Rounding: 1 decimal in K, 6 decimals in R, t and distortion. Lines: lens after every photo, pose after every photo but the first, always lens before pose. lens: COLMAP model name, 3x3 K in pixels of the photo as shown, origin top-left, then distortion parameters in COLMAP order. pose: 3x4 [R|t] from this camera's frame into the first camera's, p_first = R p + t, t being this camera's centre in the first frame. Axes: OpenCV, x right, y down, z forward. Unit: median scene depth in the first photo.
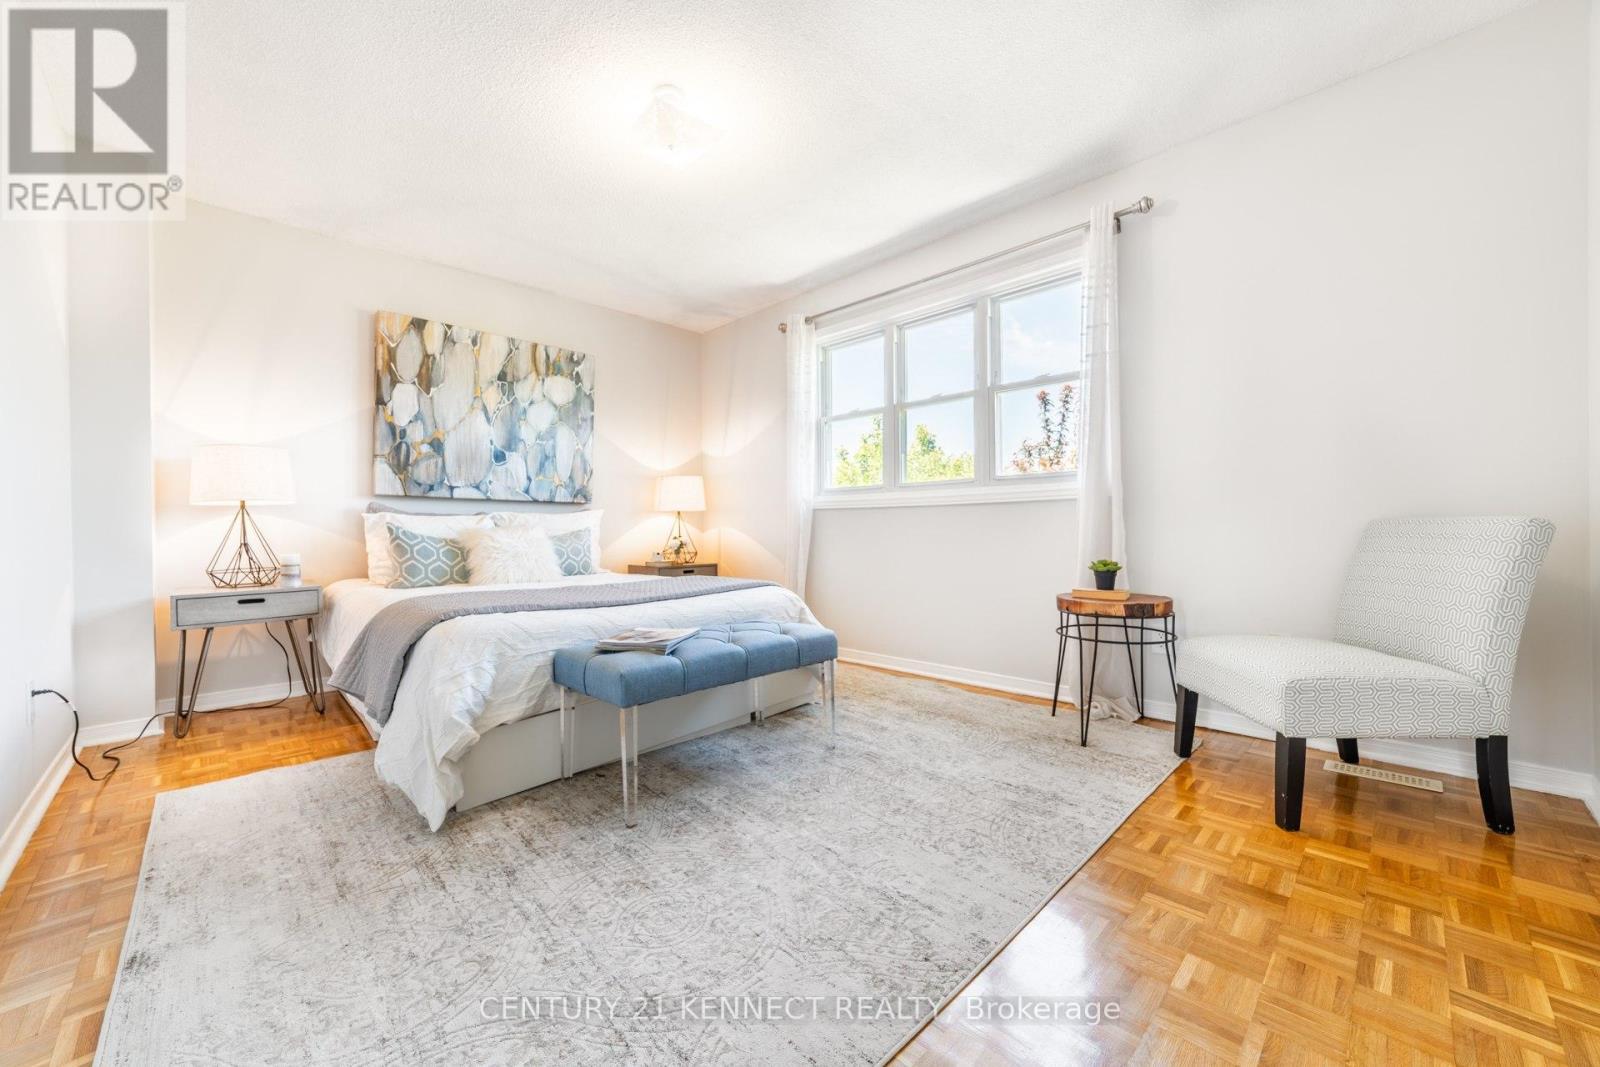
lens RADIAL K [[616.6, 0, 784.5], [0, 616.6, 537.6], [0, 0, 1]] dist [-0.002888, 0.000513]
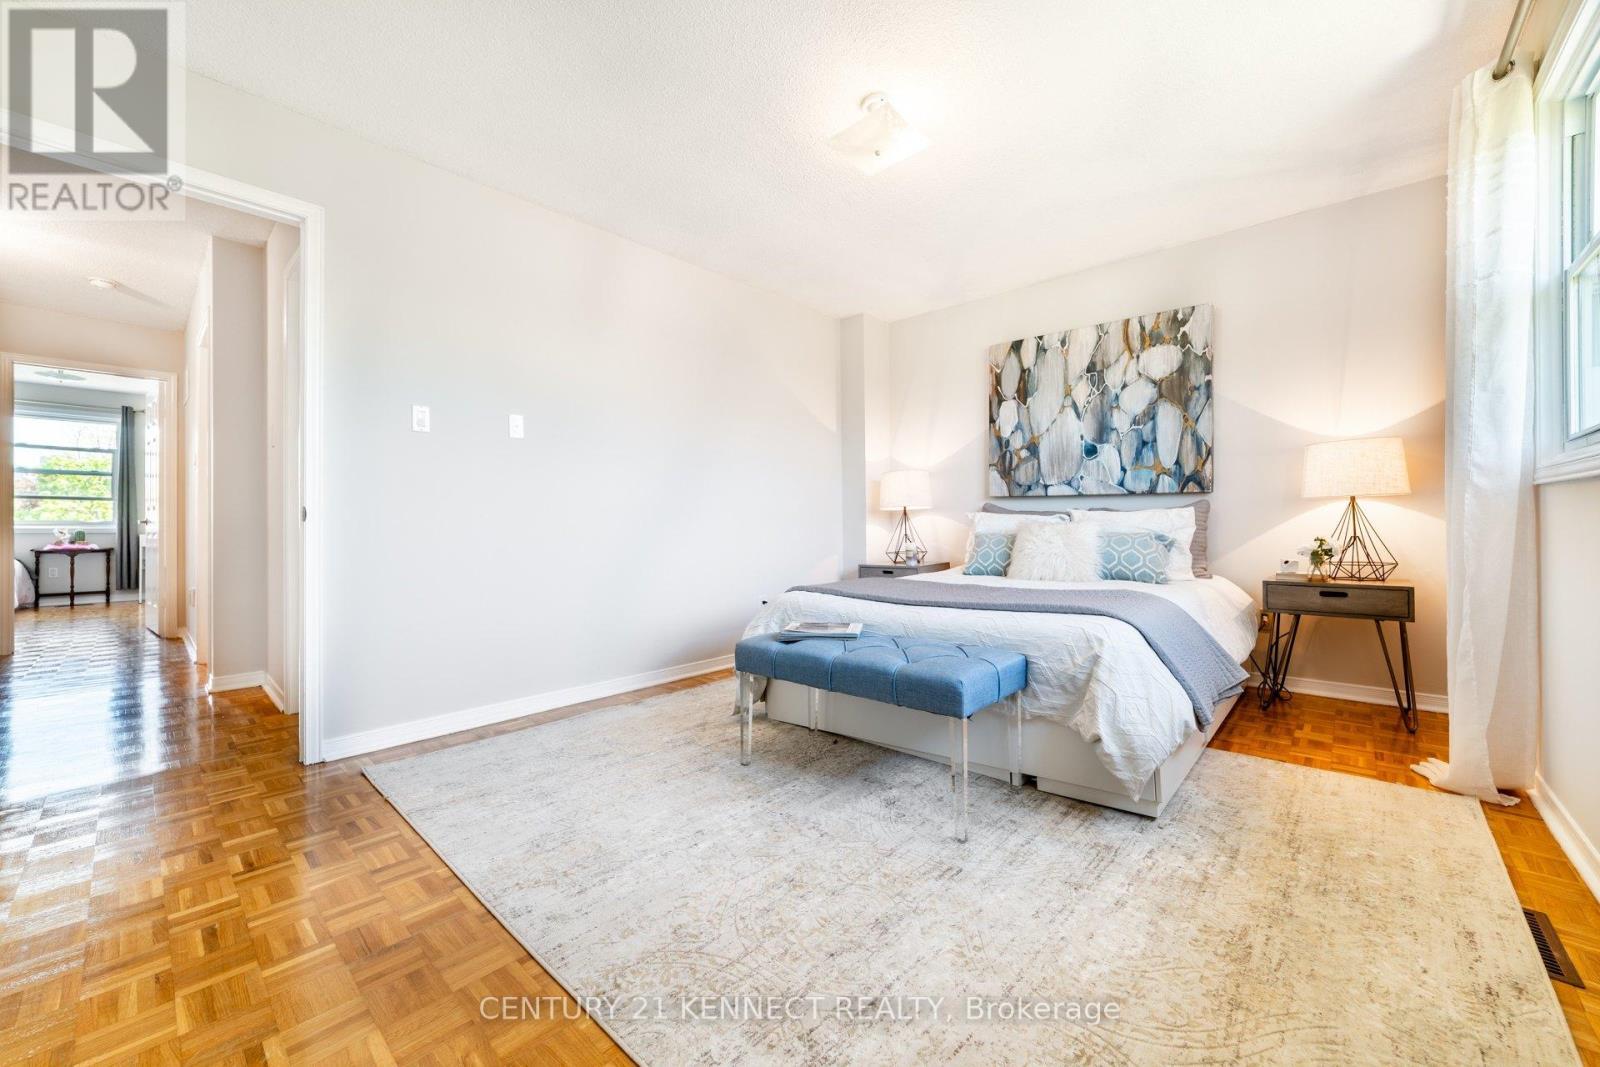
lens RADIAL K [[616.6, 0, 793.5], [0, 616.6, 519.7], [0, 0, 1]] dist [-0.002888, 0.000513]
pose [[0.070818, -0.003397, -0.997483, 0.477125], [-0.011301, 0.999927, -0.004208, -0.013197], [0.997425, 0.011571, 0.070775, 0.469578]]
